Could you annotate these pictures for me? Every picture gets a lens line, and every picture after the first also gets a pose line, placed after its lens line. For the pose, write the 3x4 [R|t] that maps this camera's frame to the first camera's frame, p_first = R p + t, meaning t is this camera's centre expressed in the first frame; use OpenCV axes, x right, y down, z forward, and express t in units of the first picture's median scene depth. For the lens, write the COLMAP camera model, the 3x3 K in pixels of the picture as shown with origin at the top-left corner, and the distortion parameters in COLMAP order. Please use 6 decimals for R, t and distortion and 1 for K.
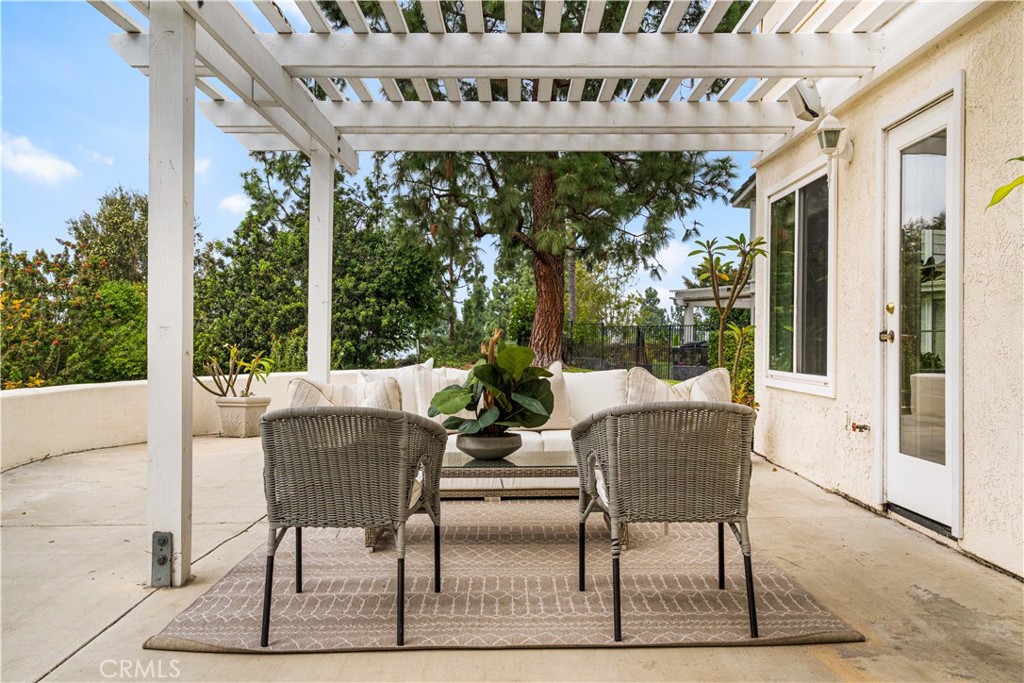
lens RADIAL K [[874.4, 0, 511.5], [0, 874.4, 339.0], [0, 0, 1]] dist [-0.005576, 0.002622]
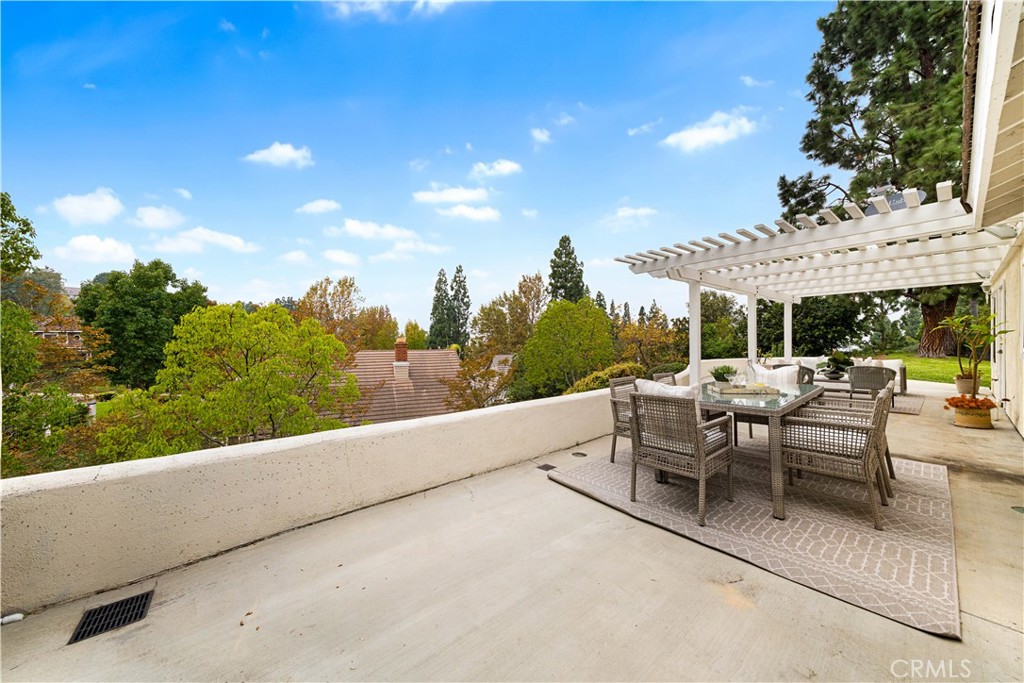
lens RADIAL K [[352.7, 0, 506.9], [0, 352.7, 339.5], [0, 0, 1]] dist [-0.009364, 0.000243]
pose [[0.613124, -0.010672, -0.789915, 0.089911], [0.007350, 0.999943, -0.007804, -0.015025], [0.789953, -0.001021, 0.613167, -0.346830]]
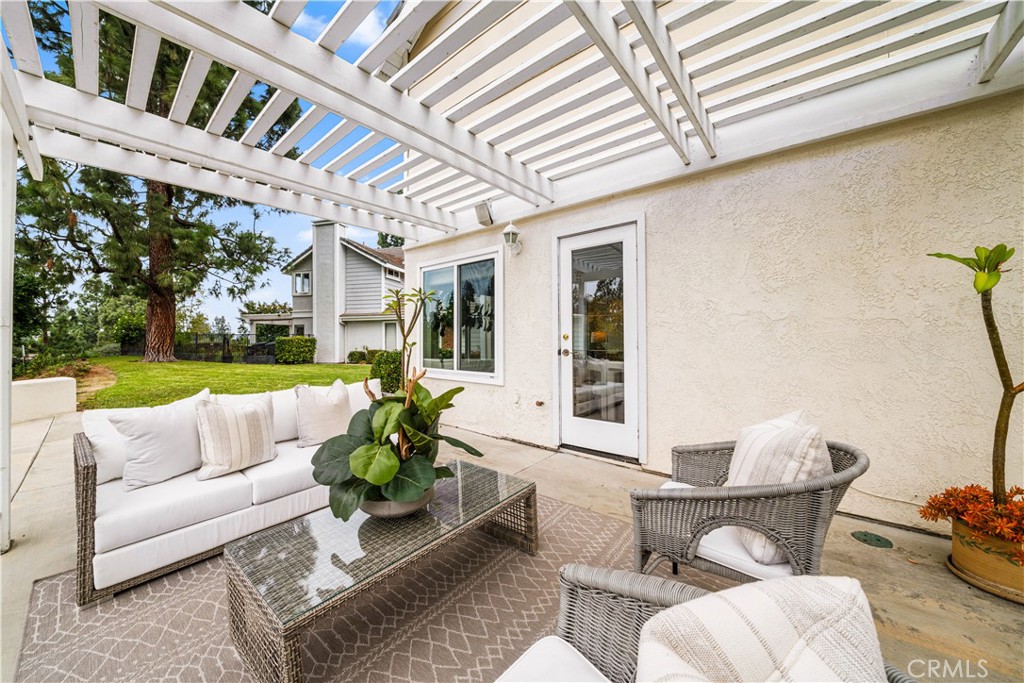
lens RADIAL K [[352.7, 0, 514.8], [0, 352.7, 339.8], [0, 0, 1]] dist [-0.009364, 0.000243]
pose [[0.637907, -0.020013, 0.769854, -0.045418], [0.013657, 0.999799, 0.014674, -0.009746], [-0.769993, 0.001154, 0.638052, 0.143652]]
